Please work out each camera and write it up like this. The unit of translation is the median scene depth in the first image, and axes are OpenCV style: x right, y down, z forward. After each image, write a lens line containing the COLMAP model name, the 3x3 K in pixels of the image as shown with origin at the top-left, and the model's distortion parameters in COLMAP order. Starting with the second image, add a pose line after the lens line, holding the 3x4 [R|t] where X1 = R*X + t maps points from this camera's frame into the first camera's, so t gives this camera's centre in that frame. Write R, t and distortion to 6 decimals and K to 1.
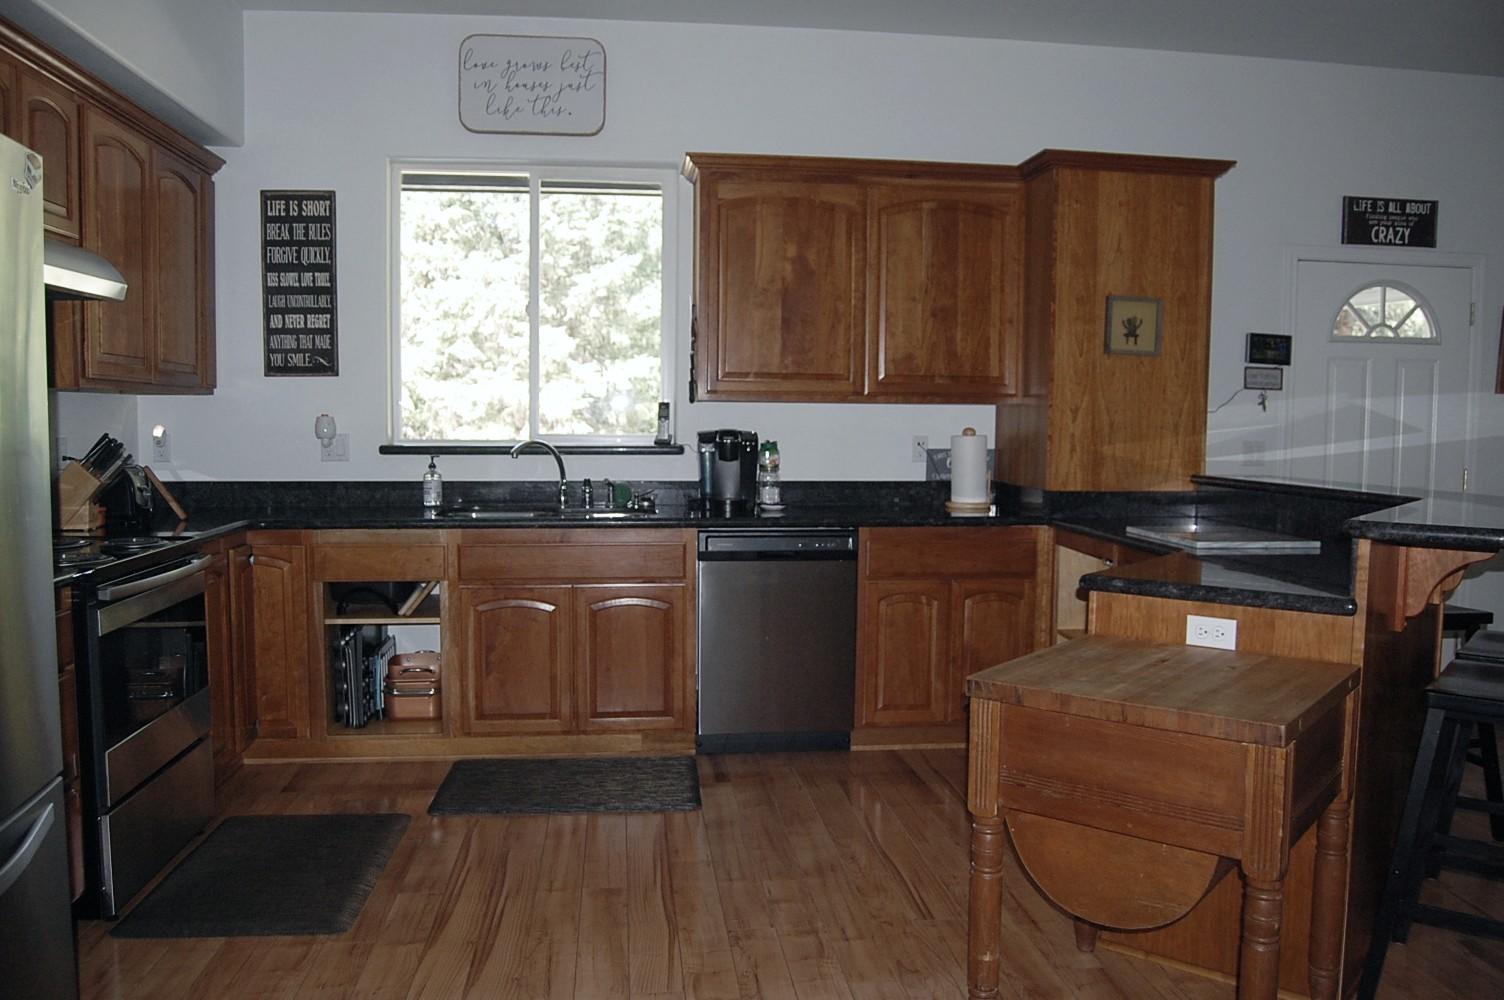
lens RADIAL K [[1190.1, 0, 752.0], [0, 1190.1, 500.0], [0, 0, 1]] dist [-0.095453, 0.001996]
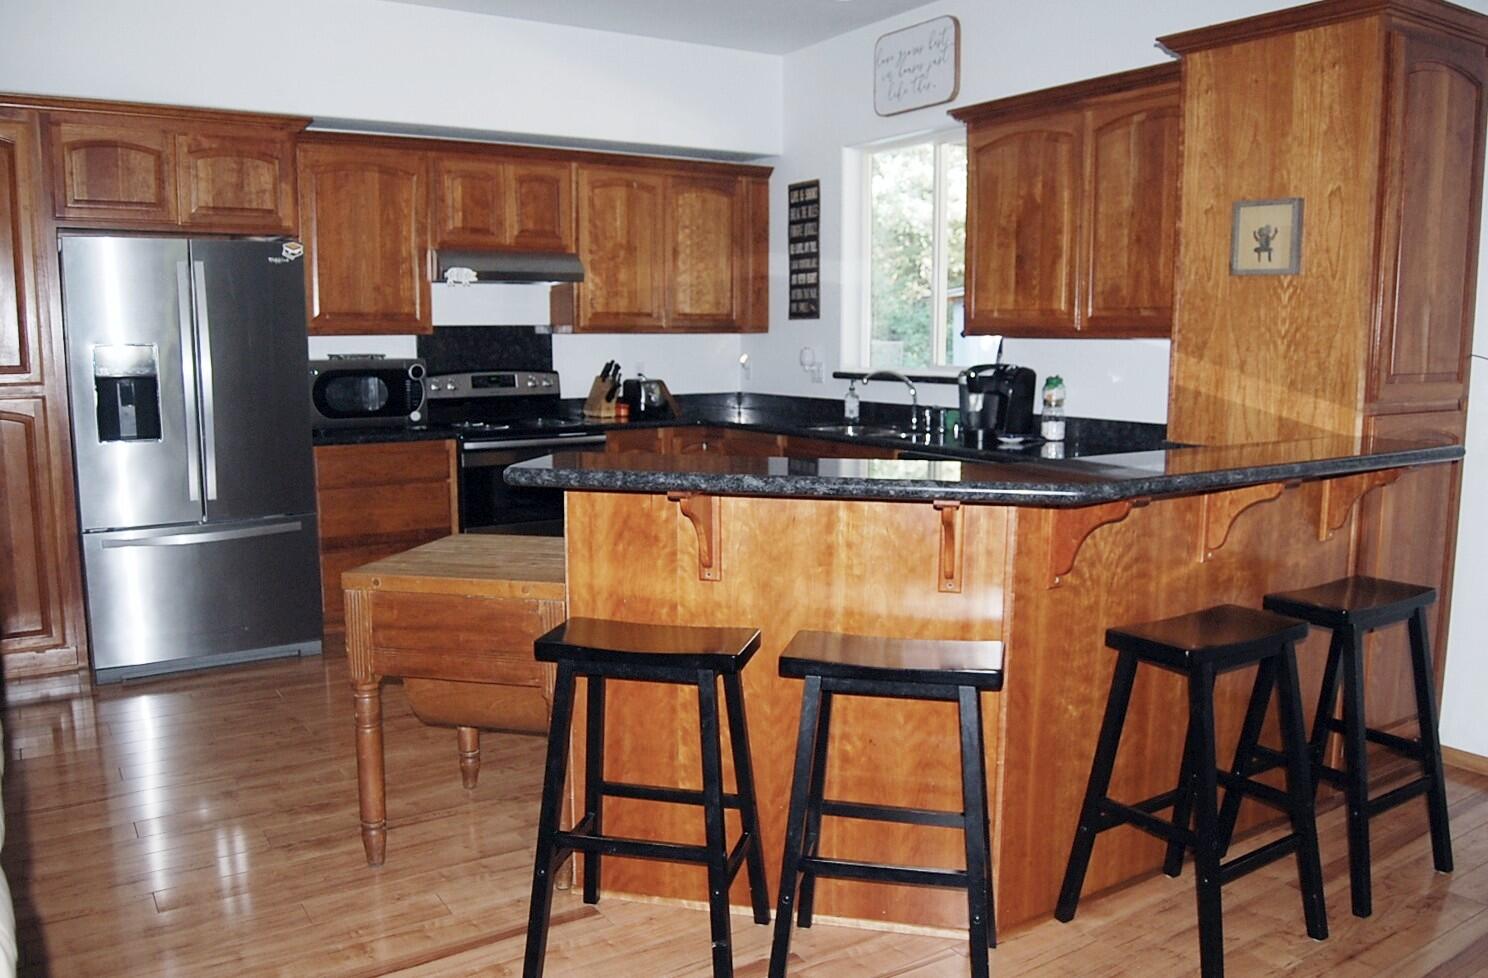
lens RADIAL K [[1145.3, 0, 744.0], [0, 1145.3, 489.0], [0, 0, 1]] dist [-0.066618, 0.002564]
pose [[0.440282, 0.112619, -0.890768, 0.803908], [-0.060175, 0.993573, 0.095874, -0.032460], [0.895841, 0.011390, 0.444229, 0.348221]]
